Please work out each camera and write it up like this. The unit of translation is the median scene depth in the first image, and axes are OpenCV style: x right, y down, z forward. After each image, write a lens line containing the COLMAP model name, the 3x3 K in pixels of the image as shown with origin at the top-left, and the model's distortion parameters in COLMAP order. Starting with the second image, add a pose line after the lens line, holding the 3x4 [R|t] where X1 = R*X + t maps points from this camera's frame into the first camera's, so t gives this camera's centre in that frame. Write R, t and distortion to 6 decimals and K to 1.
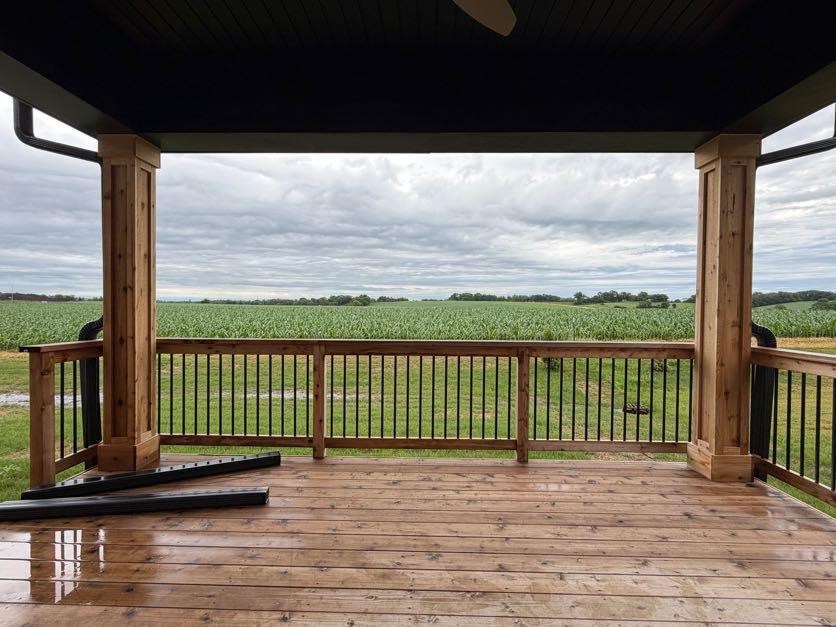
lens RADIAL K [[413.6, 0, 418.0], [0, 413.6, 313.5], [0, 0, 1]] dist [-0.001626, -0.000493]
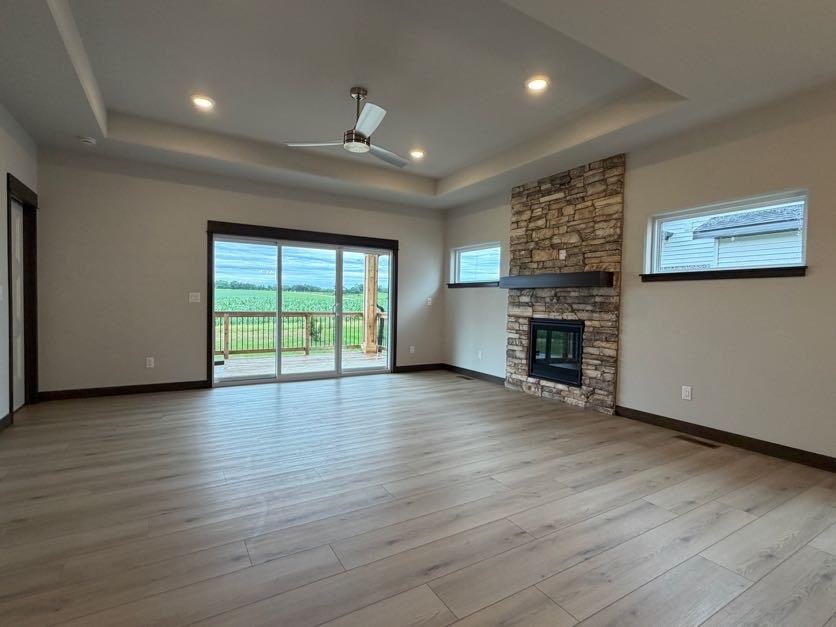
lens RADIAL K [[413.6, 0, 418.0], [0, 413.6, 313.5], [0, 0, 1]] dist [-0.001626, -0.000493]
pose [[0.846070, -0.008356, 0.533006, -0.594801], [-0.005030, 0.999707, 0.023658, 0.012948], [-0.533048, -0.022697, 0.845781, -1.741932]]
